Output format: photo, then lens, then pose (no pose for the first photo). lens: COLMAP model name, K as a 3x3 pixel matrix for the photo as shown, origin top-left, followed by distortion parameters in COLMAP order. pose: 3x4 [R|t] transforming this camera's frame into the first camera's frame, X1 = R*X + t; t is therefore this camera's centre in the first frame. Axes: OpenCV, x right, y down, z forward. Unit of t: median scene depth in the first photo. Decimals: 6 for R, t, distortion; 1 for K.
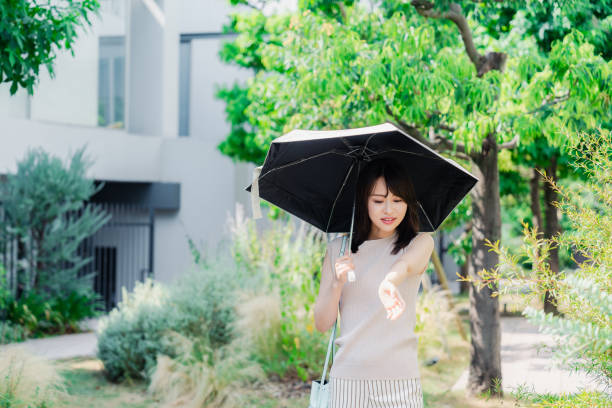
lens RADIAL K [[1167.1, 0, 292.7], [0, 1167.1, 213.5], [0, 0, 1]] dist [0.002621, 0.000000]
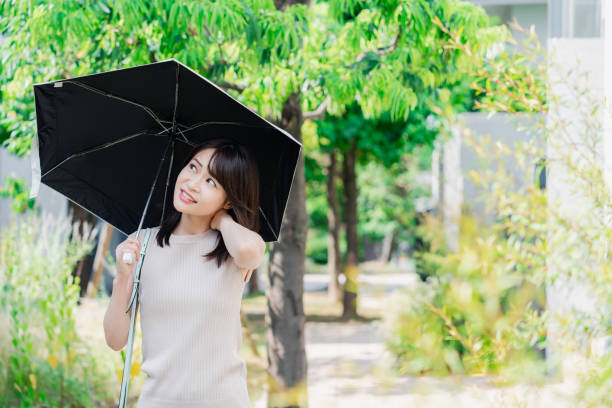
lens RADIAL K [[1167.1, 0, 302.6], [0, 1167.1, 214.9], [0, 0, 1]] dist [0.002621, 0.000000]
pose [[0.981694, -0.007489, 0.190320, 0.030091], [0.006121, 0.999951, 0.007778, 0.001568], [-0.190368, -0.006471, 0.981691, 0.241444]]
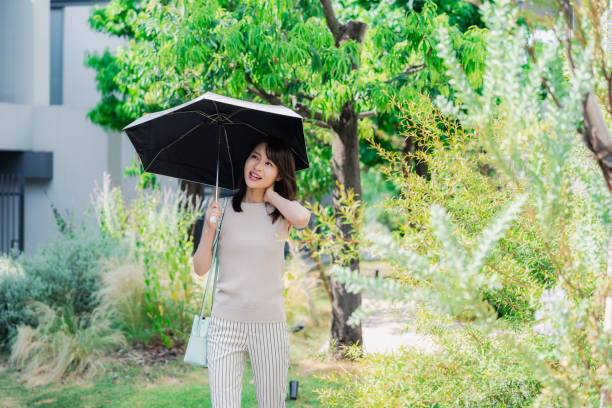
lens RADIAL K [[1167.1, 0, 301.2], [0, 1167.1, 219.6], [0, 0, 1]] dist [0.002621, 0.000000]
pose [[0.994507, -0.006914, 0.104442, 0.018612], [0.003654, 0.999501, 0.031374, 0.001699], [-0.104607, -0.030820, 0.994036, -0.008115]]
